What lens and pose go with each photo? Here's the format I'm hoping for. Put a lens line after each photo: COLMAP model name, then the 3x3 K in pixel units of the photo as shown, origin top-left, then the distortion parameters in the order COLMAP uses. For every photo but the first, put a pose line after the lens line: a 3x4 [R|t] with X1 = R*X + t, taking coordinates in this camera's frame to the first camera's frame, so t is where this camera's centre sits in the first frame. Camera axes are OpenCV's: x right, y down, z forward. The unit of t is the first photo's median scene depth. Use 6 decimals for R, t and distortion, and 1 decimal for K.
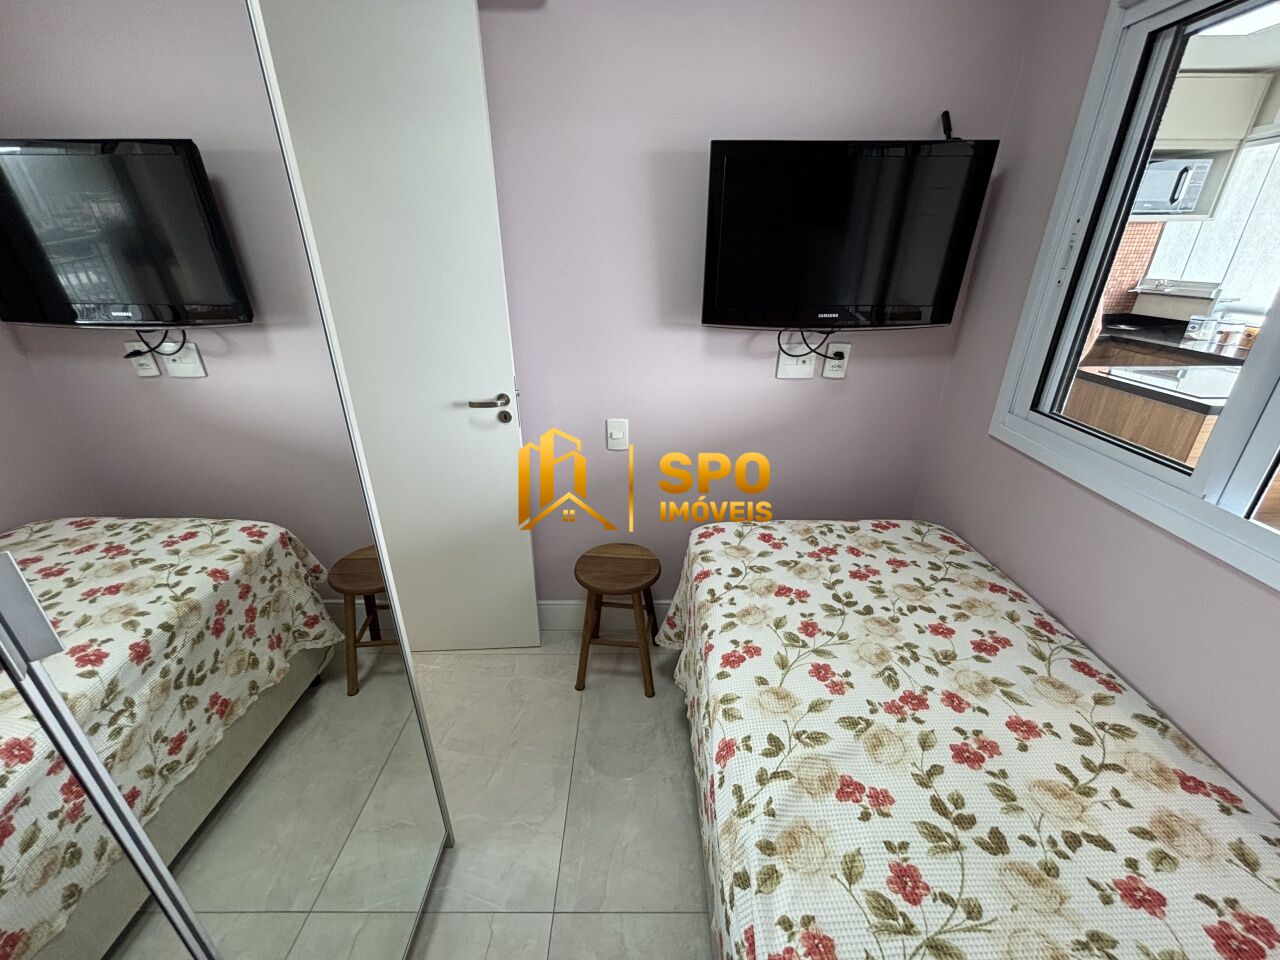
lens RADIAL K [[512.2, 0, 638.3], [0, 512.2, 475.6], [0, 0, 1]] dist [-0.006710, 0.002204]
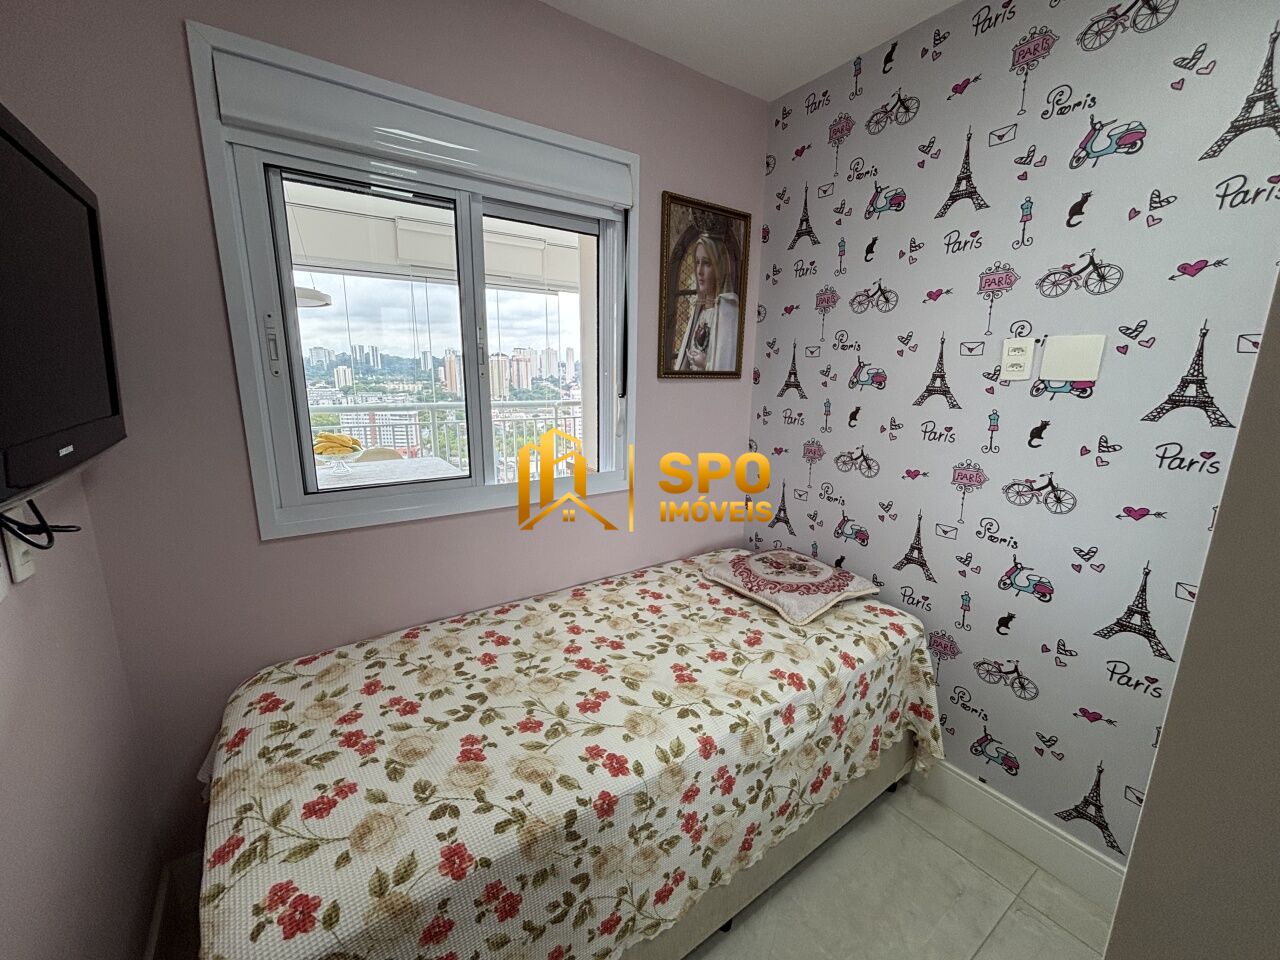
lens RADIAL K [[512.2, 0, 645.4], [0, 512.2, 486.8], [0, 0, 1]] dist [-0.006710, 0.002204]
pose [[-0.579463, -0.184140, 0.793924, -0.445305], [0.320370, 0.844257, 0.429643, -0.399824], [-0.749390, 0.503311, -0.430223, 1.048966]]
